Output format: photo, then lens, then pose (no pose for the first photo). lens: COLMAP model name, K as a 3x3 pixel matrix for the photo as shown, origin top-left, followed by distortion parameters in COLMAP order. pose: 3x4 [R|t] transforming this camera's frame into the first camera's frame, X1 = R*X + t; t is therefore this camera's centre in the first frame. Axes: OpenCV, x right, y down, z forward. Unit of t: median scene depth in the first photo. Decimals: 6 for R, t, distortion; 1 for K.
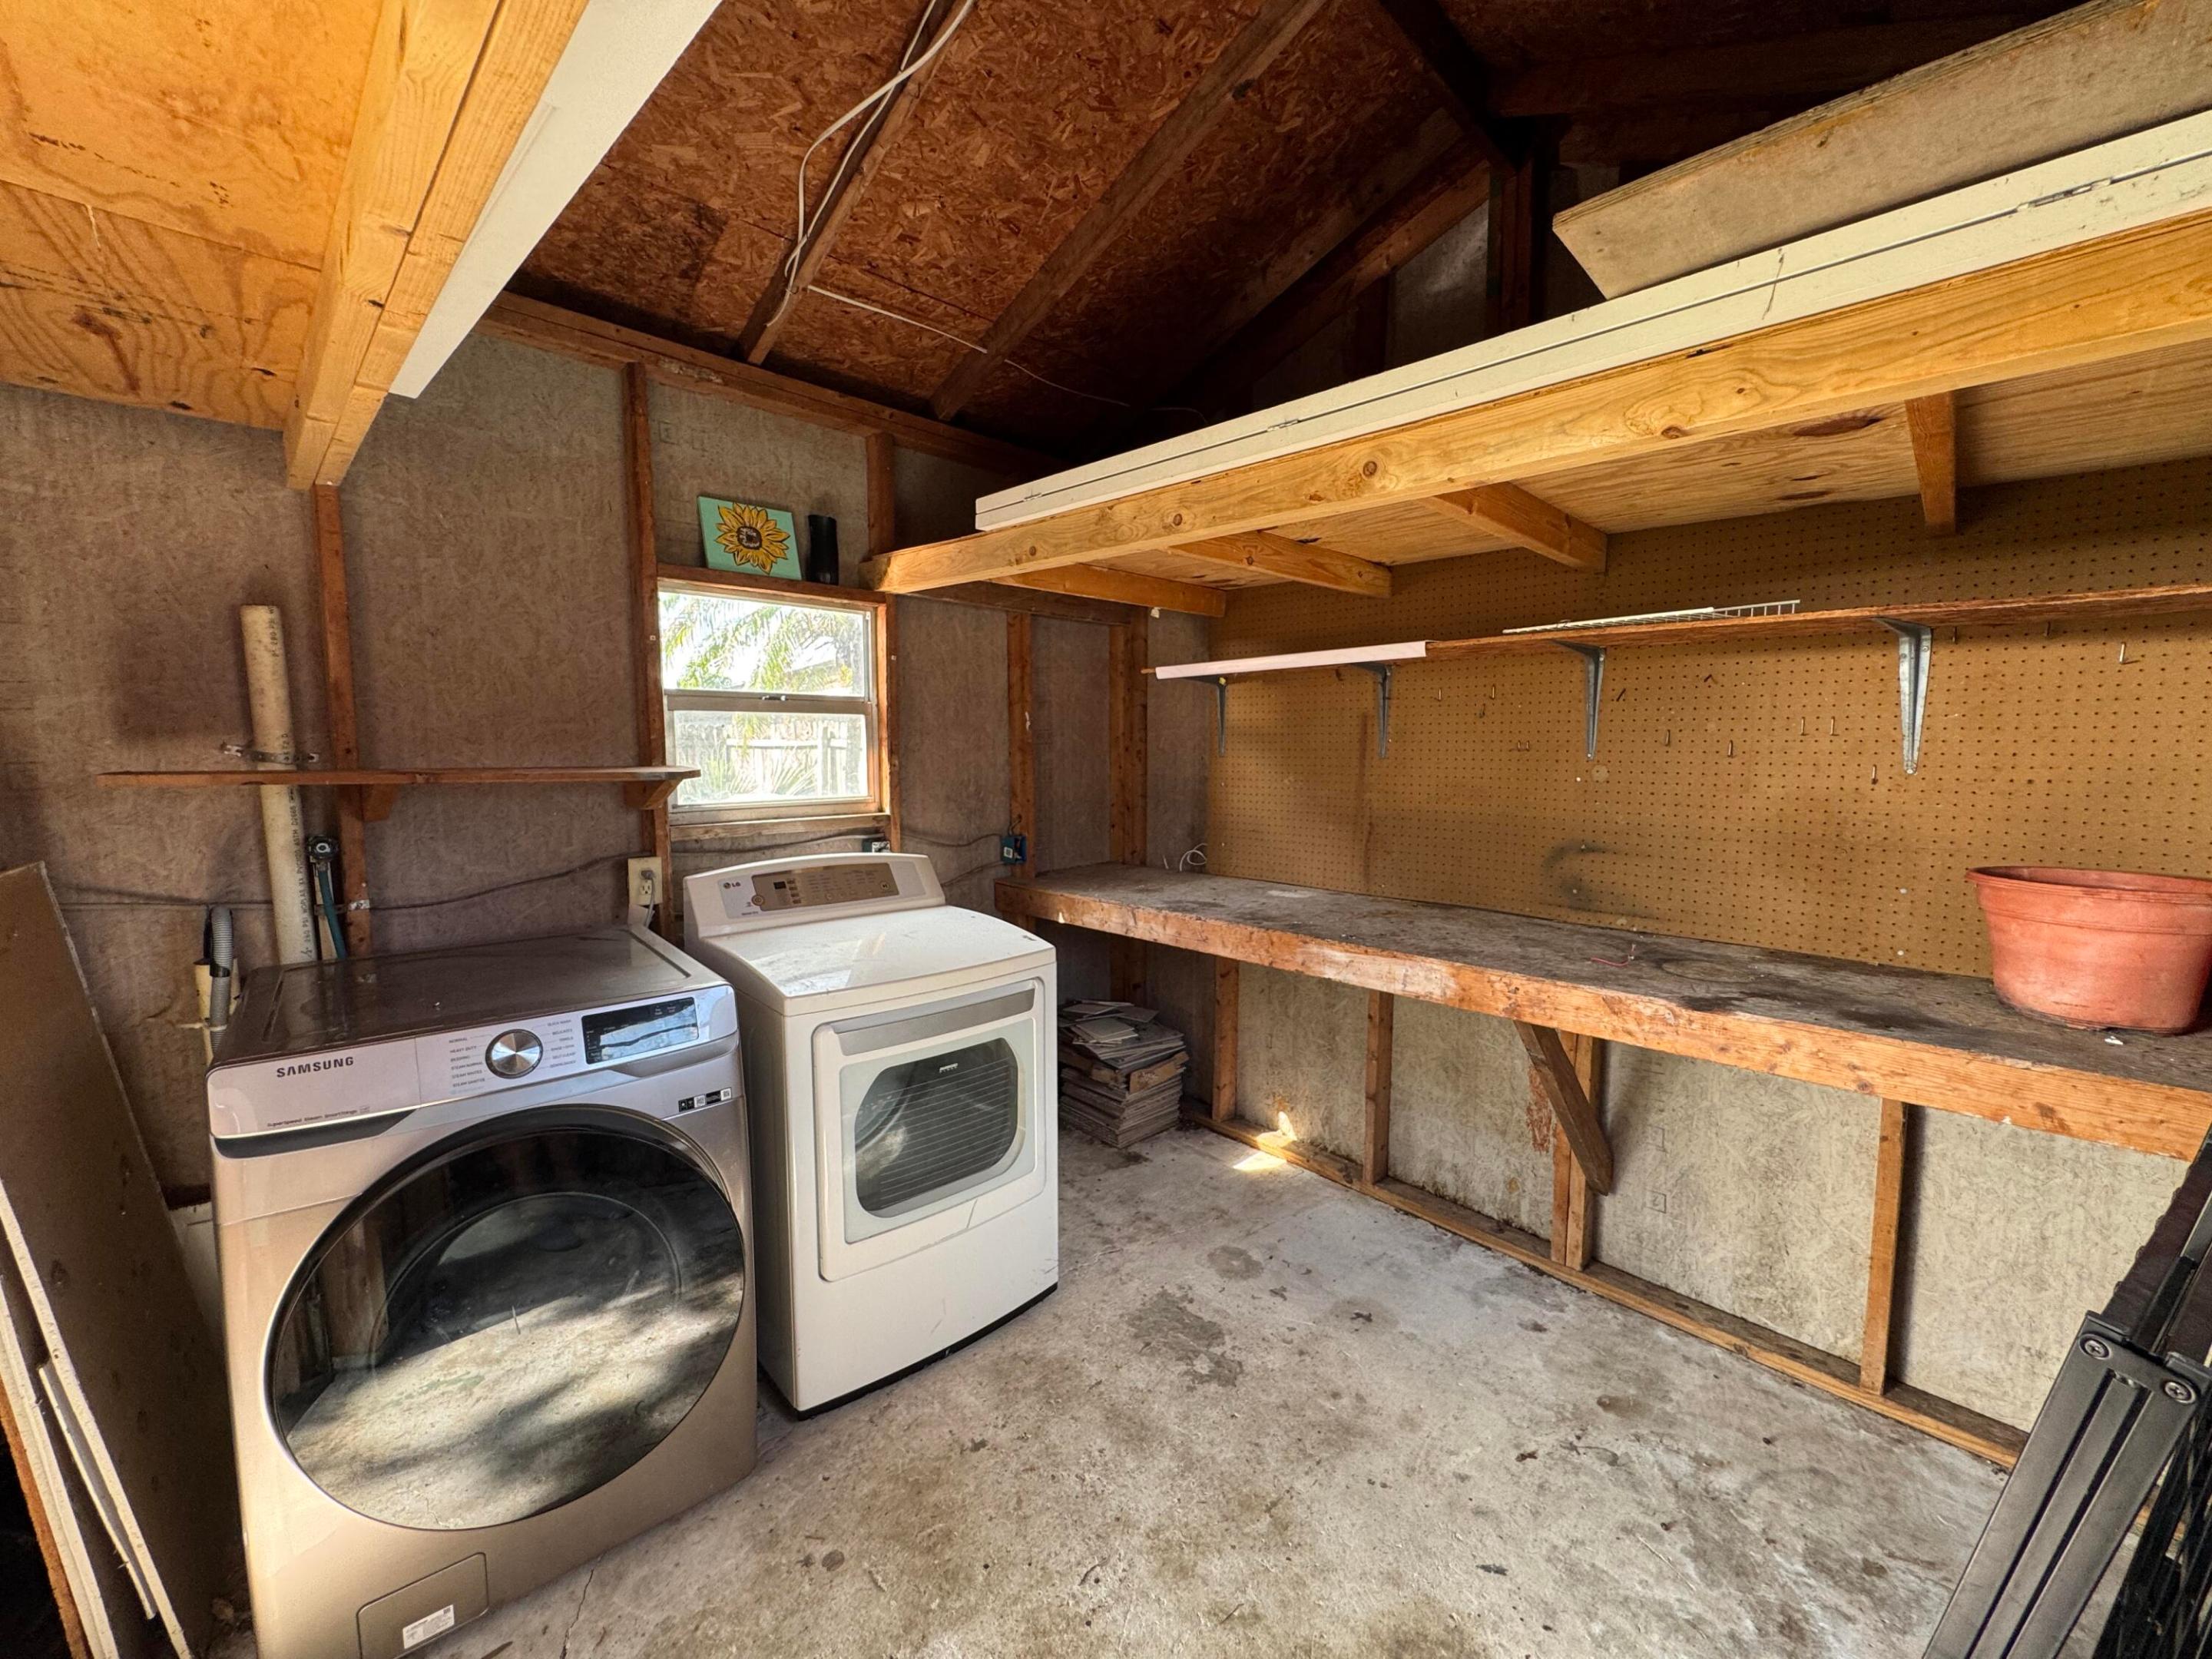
lens RADIAL K [[885.6, 0, 1104.9], [0, 885.6, 828.3], [0, 0, 1]] dist [-0.004495, 0.000442]
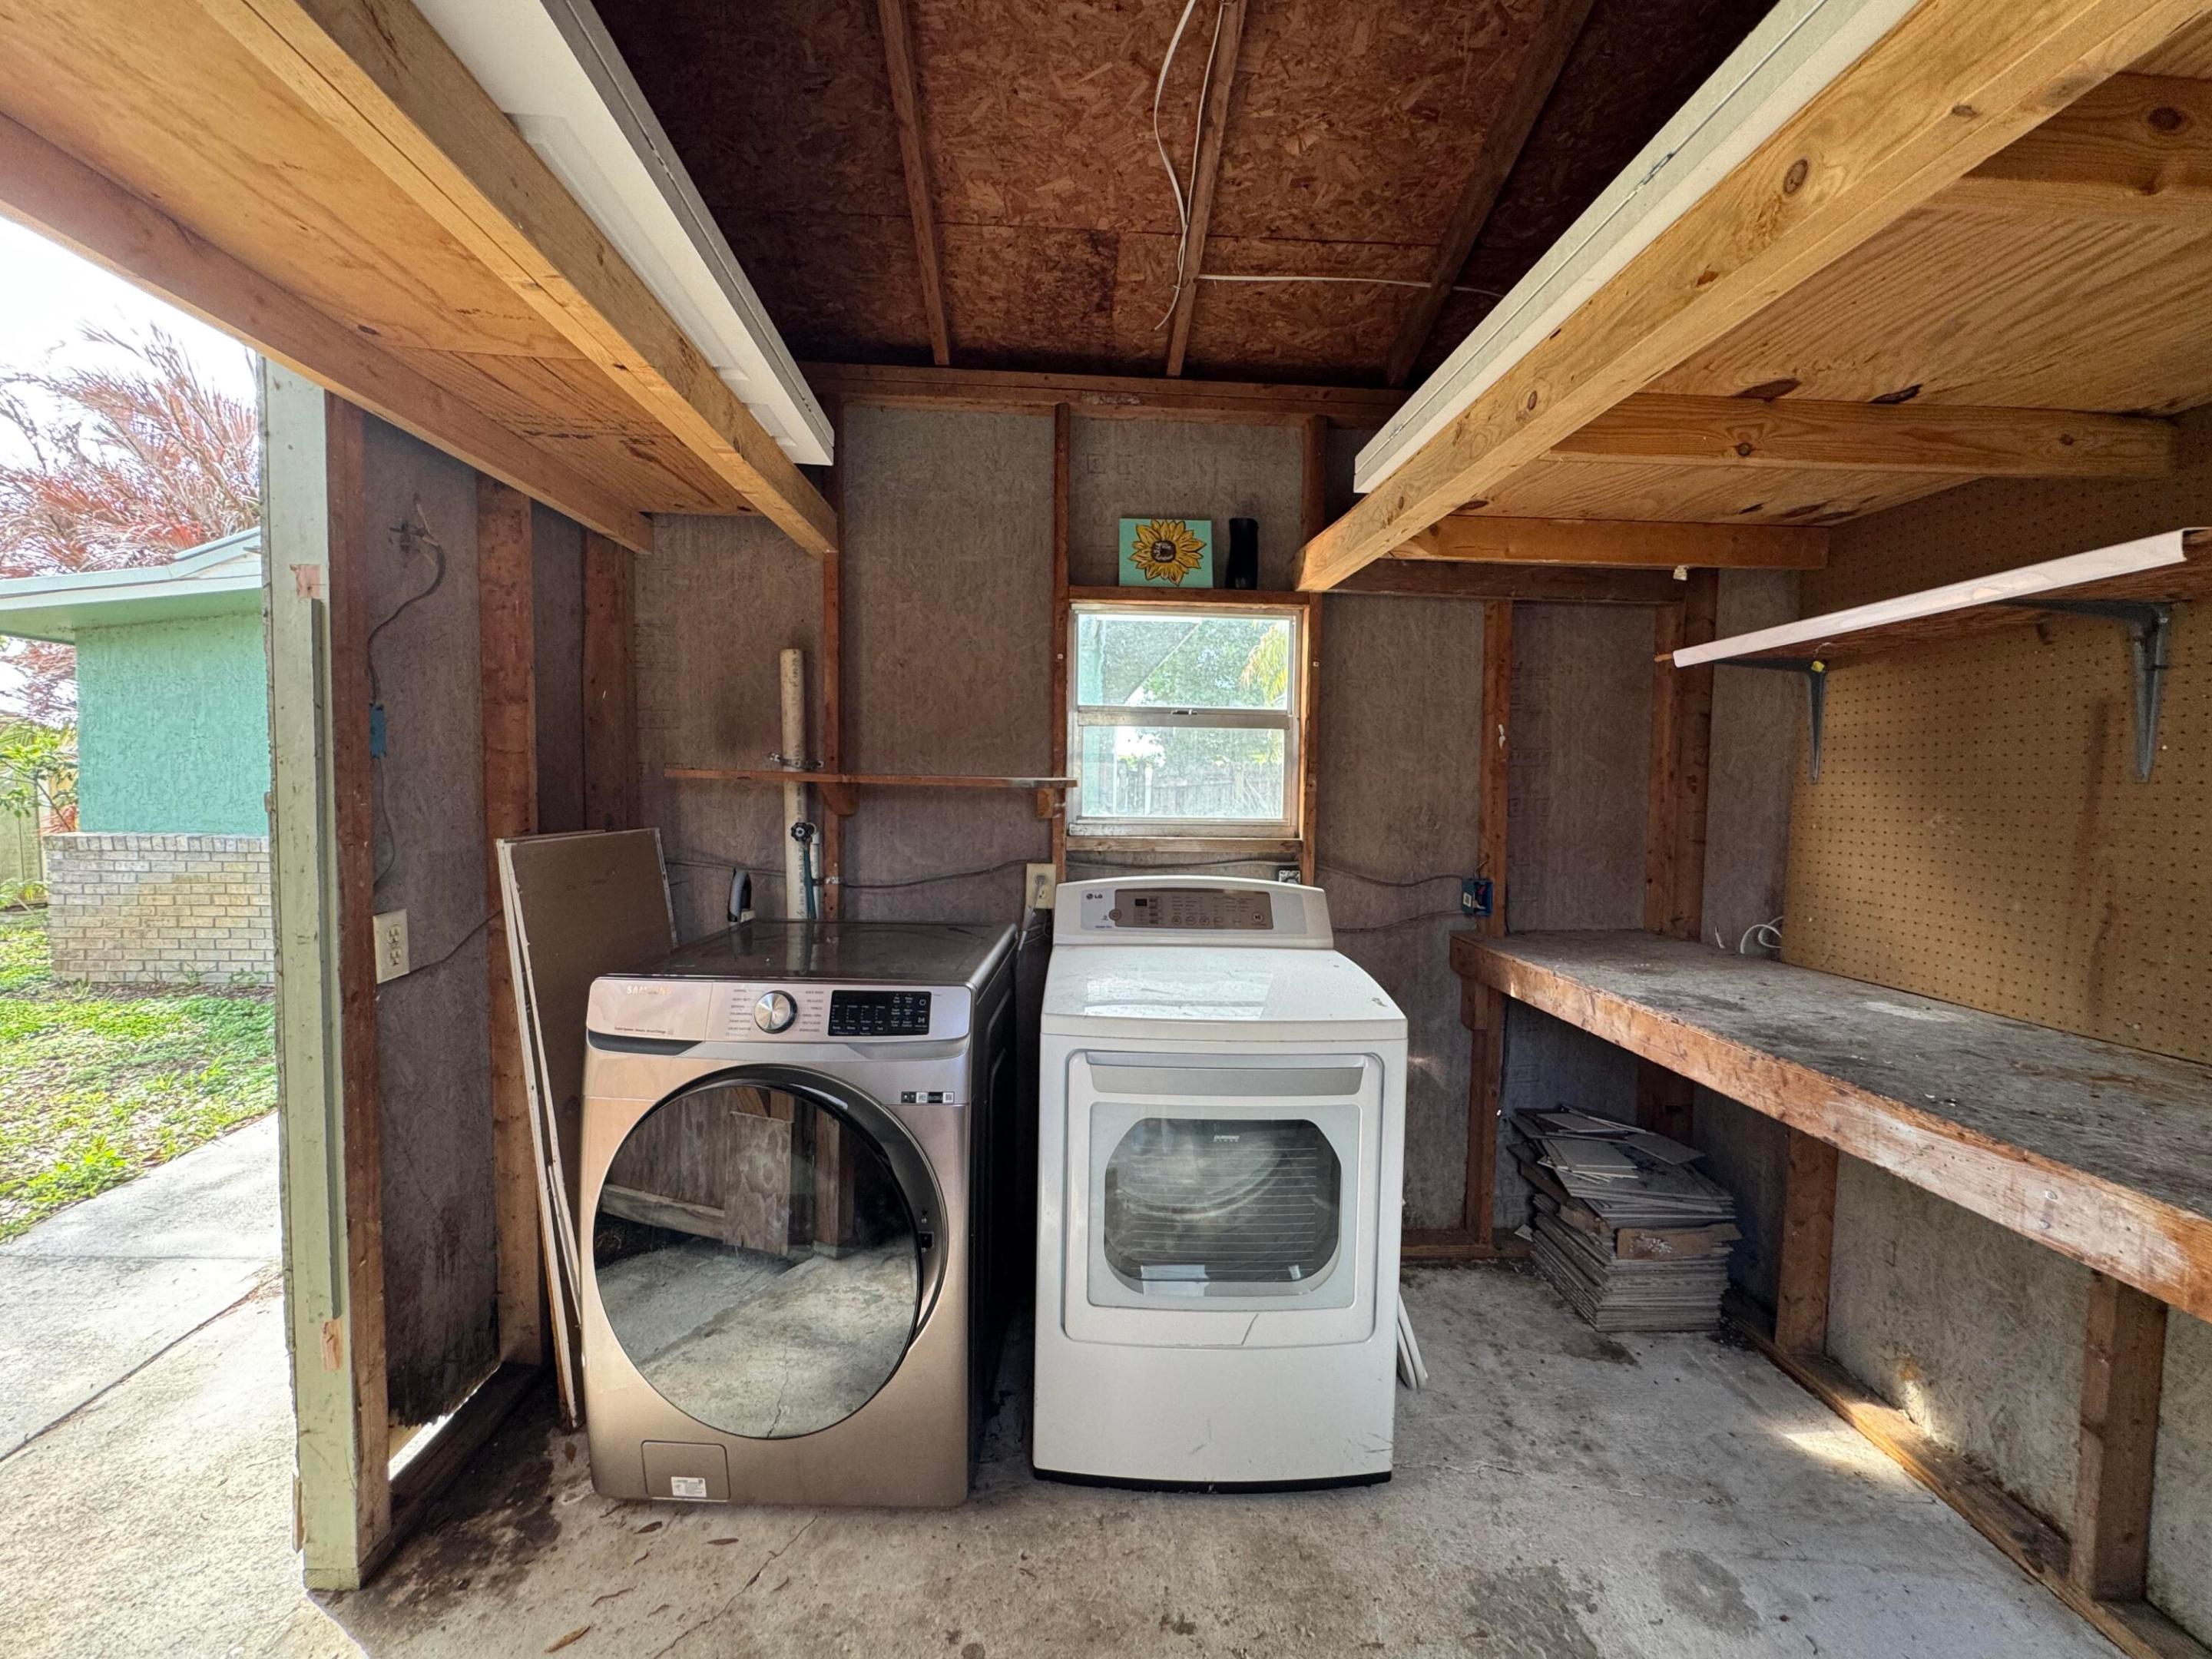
lens RADIAL K [[885.6, 0, 1096.5], [0, 885.6, 826.7], [0, 0, 1]] dist [-0.004495, 0.000442]
pose [[0.754214, 0.043445, -0.655190, 0.216158], [-0.077678, 0.996706, -0.023328, 0.008478], [0.652018, 0.068488, 0.755104, 0.234226]]
